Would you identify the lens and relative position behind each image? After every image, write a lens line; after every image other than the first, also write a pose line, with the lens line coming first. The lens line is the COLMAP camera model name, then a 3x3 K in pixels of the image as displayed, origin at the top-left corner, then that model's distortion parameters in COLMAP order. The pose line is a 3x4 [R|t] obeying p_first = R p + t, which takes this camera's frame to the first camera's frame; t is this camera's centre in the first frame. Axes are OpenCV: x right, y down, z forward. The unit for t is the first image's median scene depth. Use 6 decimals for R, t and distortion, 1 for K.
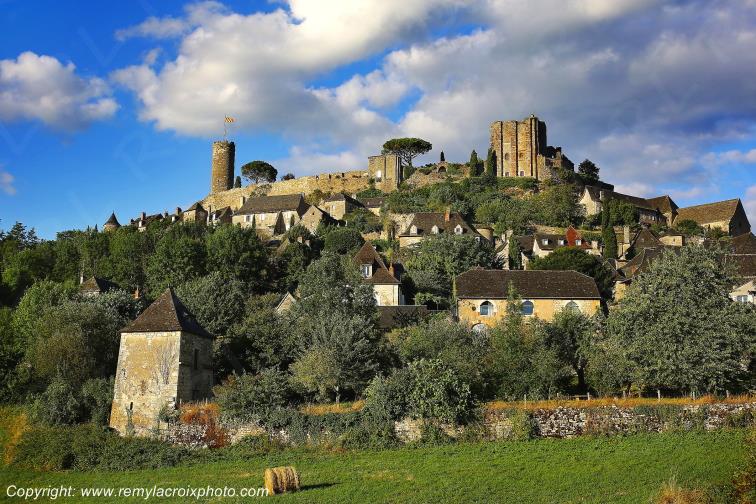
lens RADIAL K [[1089.4, 0, 378.0], [0, 1089.4, 252.0], [0, 0, 1]] dist [-0.002144, 0.008803]
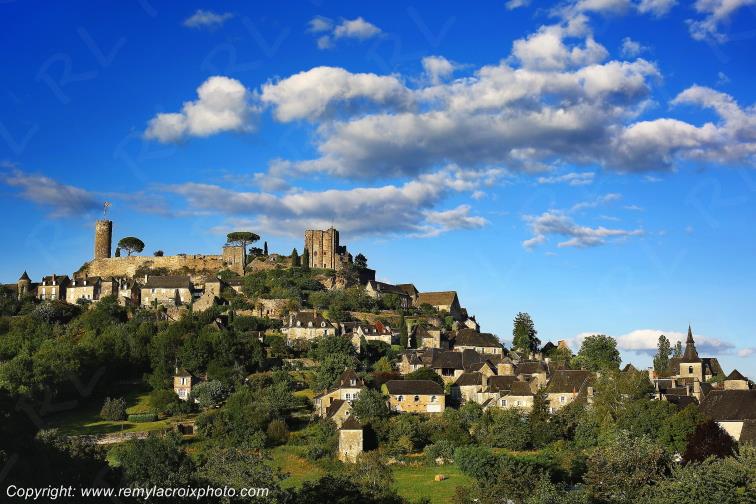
lens RADIAL K [[1089.4, 0, 378.0], [0, 1089.4, 252.0], [0, 0, 1]] dist [-0.002144, 0.008803]
pose [[0.946879, 0.043769, 0.318596, -0.294132], [-0.053953, 0.998274, 0.023208, -0.130932], [-0.317030, -0.039164, 0.947606, -0.506301]]
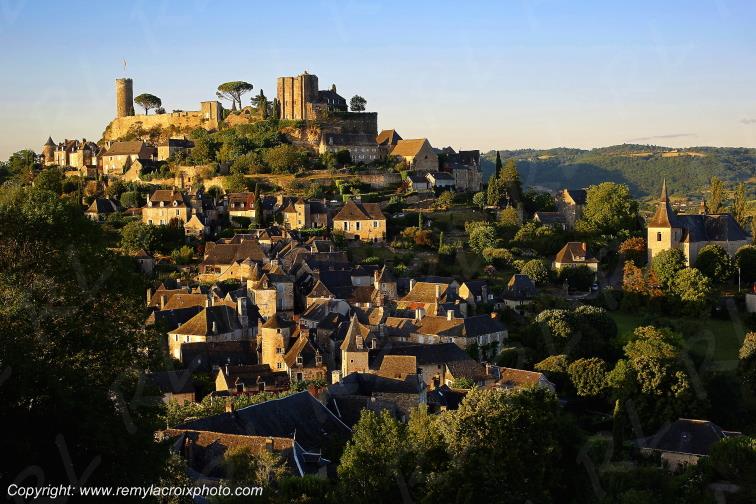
lens RADIAL K [[1089.4, 0, 378.0], [0, 1089.4, 252.0], [0, 0, 1]] dist [-0.002144, 0.008803]
pose [[0.989778, -0.021345, -0.141010, 0.433353], [0.054267, 0.970728, 0.233970, -0.226249], [0.131888, -0.239230, 0.961964, -0.404812]]
